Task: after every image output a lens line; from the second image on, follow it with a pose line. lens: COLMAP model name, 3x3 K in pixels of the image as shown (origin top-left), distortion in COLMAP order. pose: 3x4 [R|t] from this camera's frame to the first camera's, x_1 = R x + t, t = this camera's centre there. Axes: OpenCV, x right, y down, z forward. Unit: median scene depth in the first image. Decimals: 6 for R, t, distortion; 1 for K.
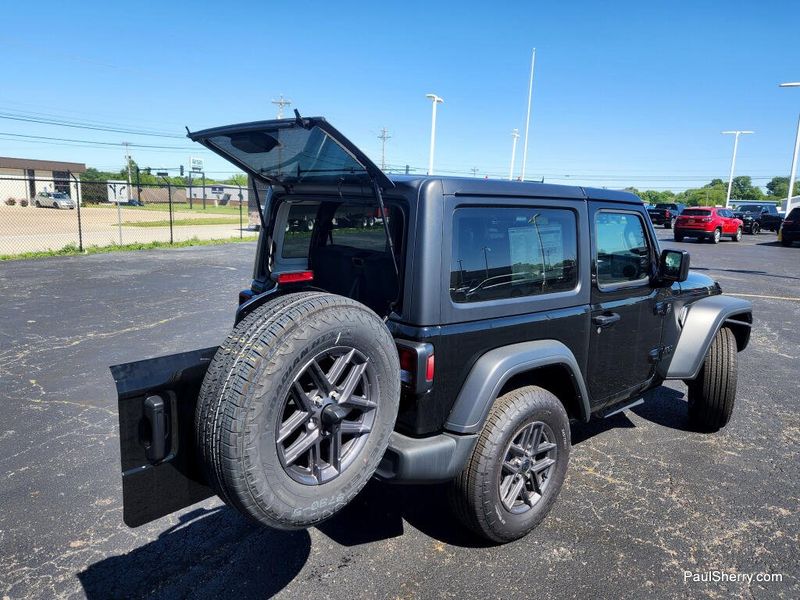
lens RADIAL K [[579.8, 0, 400.0], [0, 579.8, 300.0], [0, 0, 1]] dist [0.000253, 0.000037]
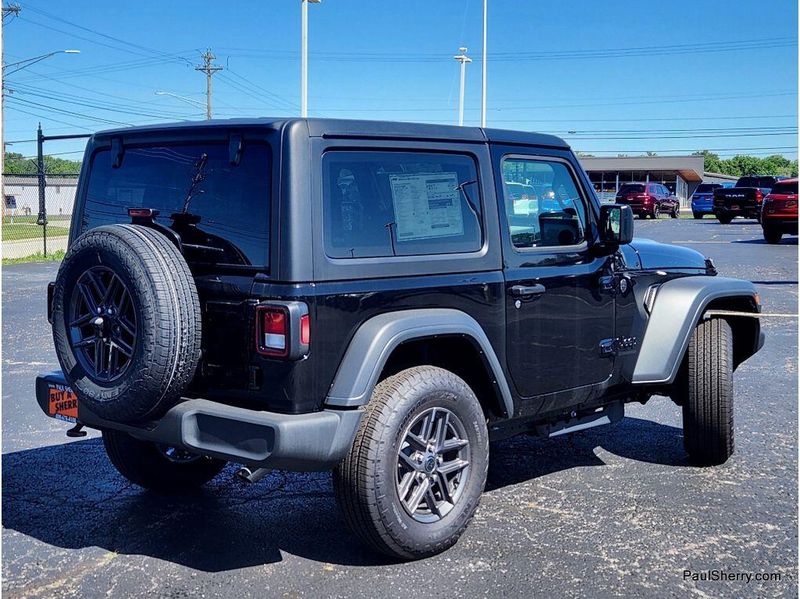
lens RADIAL K [[1353.1, 0, 400.0], [0, 1353.1, 299.5], [0, 0, 1]] dist [0.106458, 0.041659]
pose [[0.992445, -0.046531, 0.113527, -0.030435], [0.057783, 0.993515, -0.097923, 0.238125], [-0.108235, 0.103743, 0.988697, -0.896131]]
